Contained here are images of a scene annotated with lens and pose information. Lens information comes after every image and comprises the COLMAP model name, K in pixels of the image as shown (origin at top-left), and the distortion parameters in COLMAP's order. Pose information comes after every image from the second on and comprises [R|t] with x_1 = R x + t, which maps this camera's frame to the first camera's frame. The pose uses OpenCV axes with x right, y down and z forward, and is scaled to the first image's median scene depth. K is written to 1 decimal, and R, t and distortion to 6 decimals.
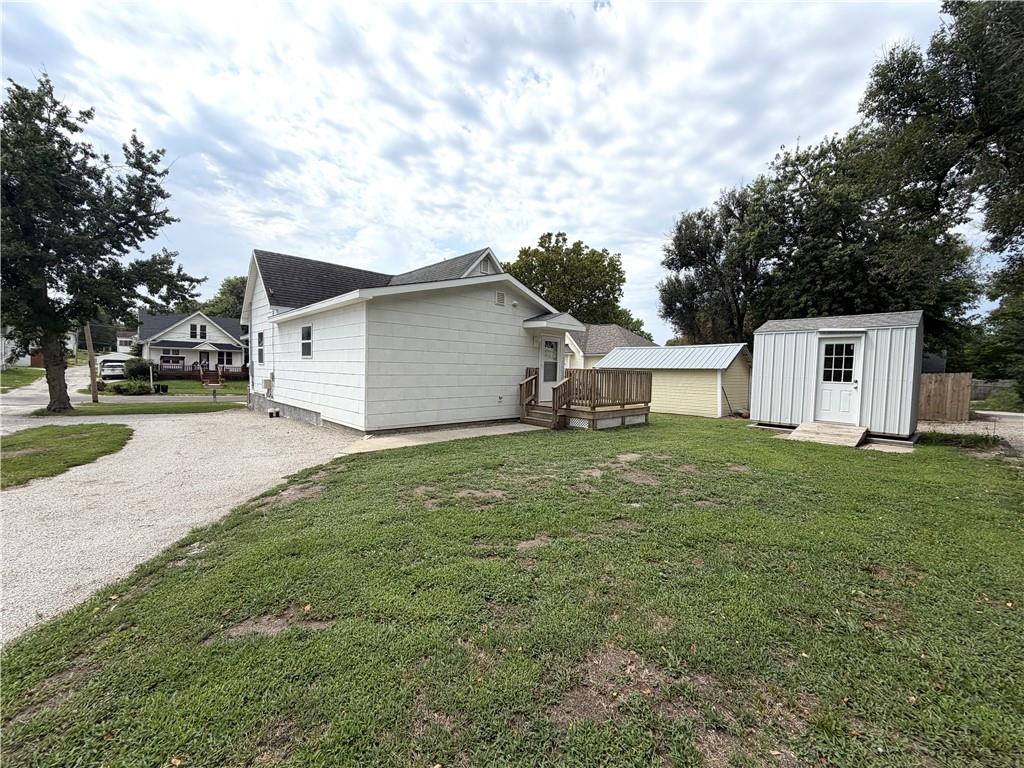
lens RADIAL K [[409.1, 0, 508.6], [0, 409.1, 386.4], [0, 0, 1]] dist [0.000994, 0.000146]
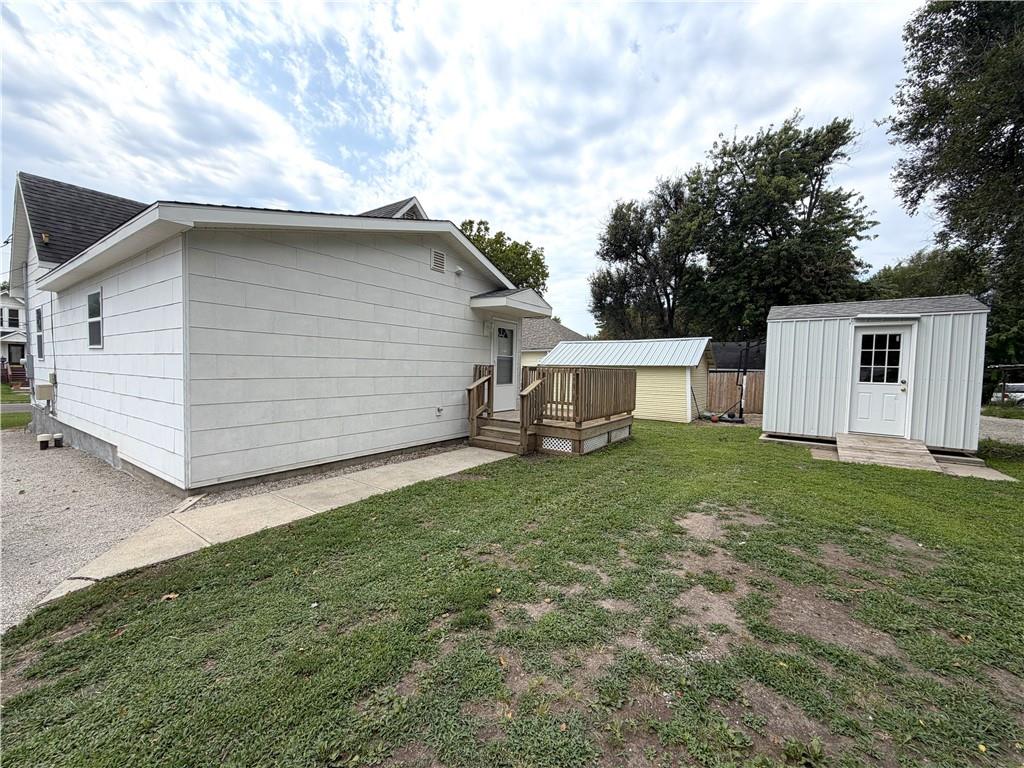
lens RADIAL K [[409.1, 0, 508.6], [0, 409.1, 386.4], [0, 0, 1]] dist [0.000994, 0.000146]
pose [[0.979051, -0.012070, 0.203255, -0.038953], [0.010684, 0.999912, 0.007915, -0.012934], [-0.203333, -0.005577, 0.979094, 0.277063]]
